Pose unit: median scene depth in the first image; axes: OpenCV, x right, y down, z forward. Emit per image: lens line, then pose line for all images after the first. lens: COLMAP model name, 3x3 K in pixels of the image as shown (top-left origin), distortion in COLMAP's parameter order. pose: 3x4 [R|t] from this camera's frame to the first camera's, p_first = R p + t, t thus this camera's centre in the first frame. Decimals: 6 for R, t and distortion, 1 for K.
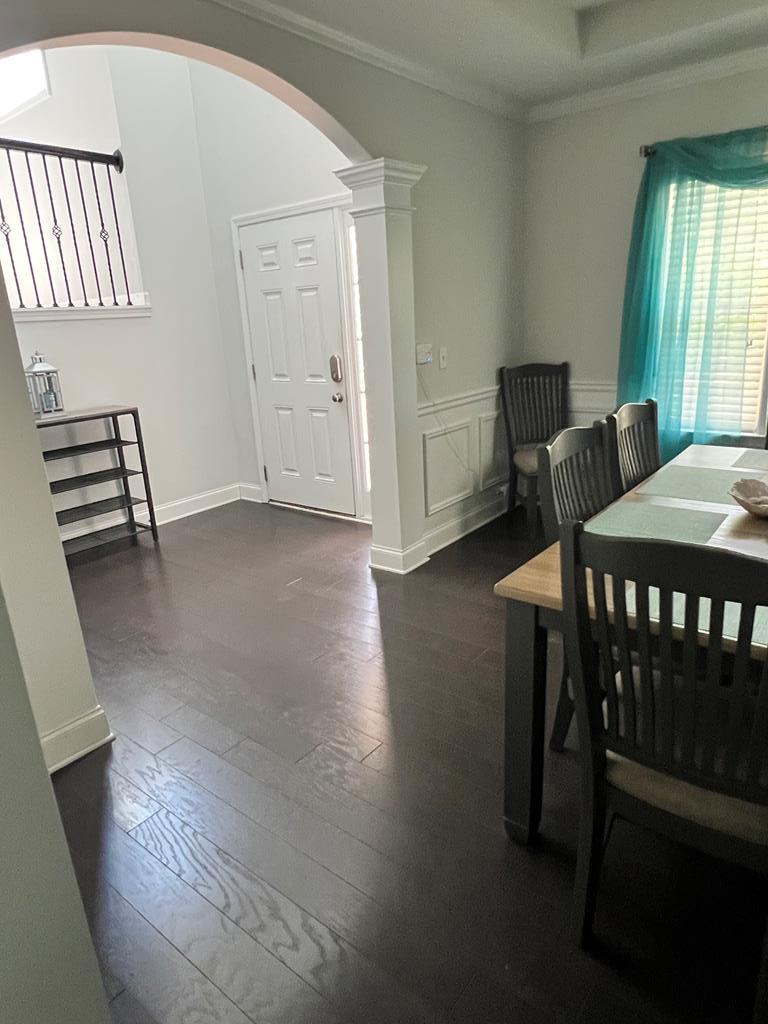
lens RADIAL K [[626.2, 0, 384.0], [0, 626.2, 512.0], [0, 0, 1]] dist [0.002160, 0.000645]
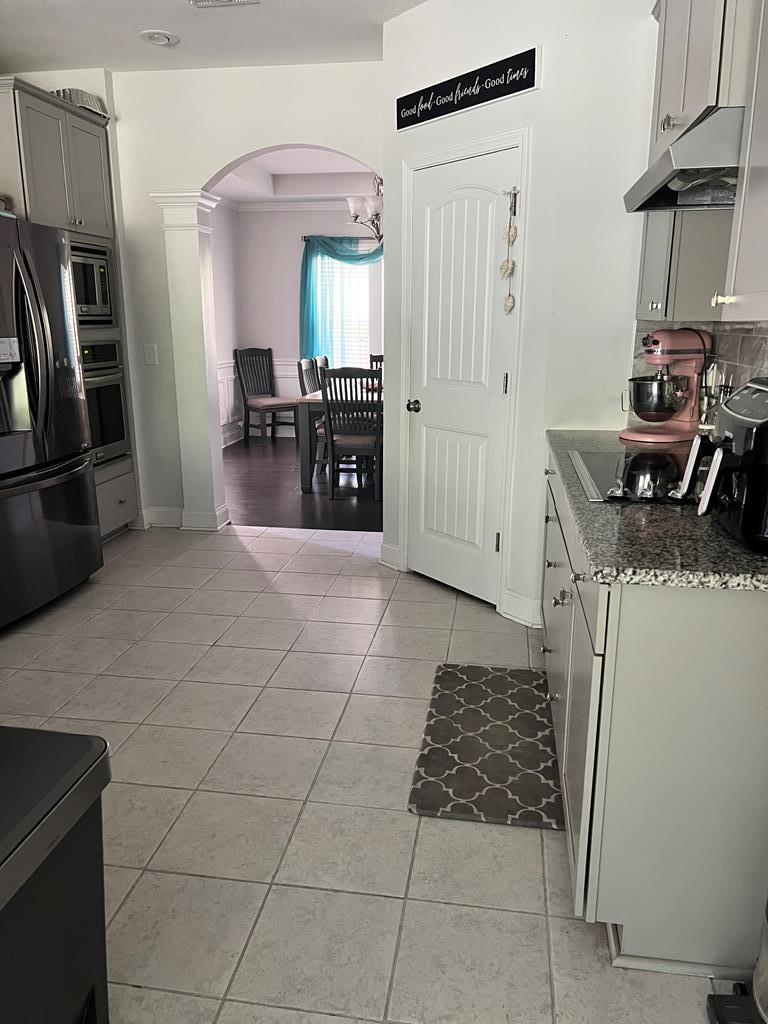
lens RADIAL K [[770.0, 0, 384.0], [0, 770.0, 524.8], [0, 0, 1]] dist [0.114005, -0.189007]
pose [[0.871452, -0.076491, 0.484479, -0.519956], [0.098617, 0.994918, -0.020306, 0.326473], [-0.480464, 0.065473, 0.874567, -1.006409]]
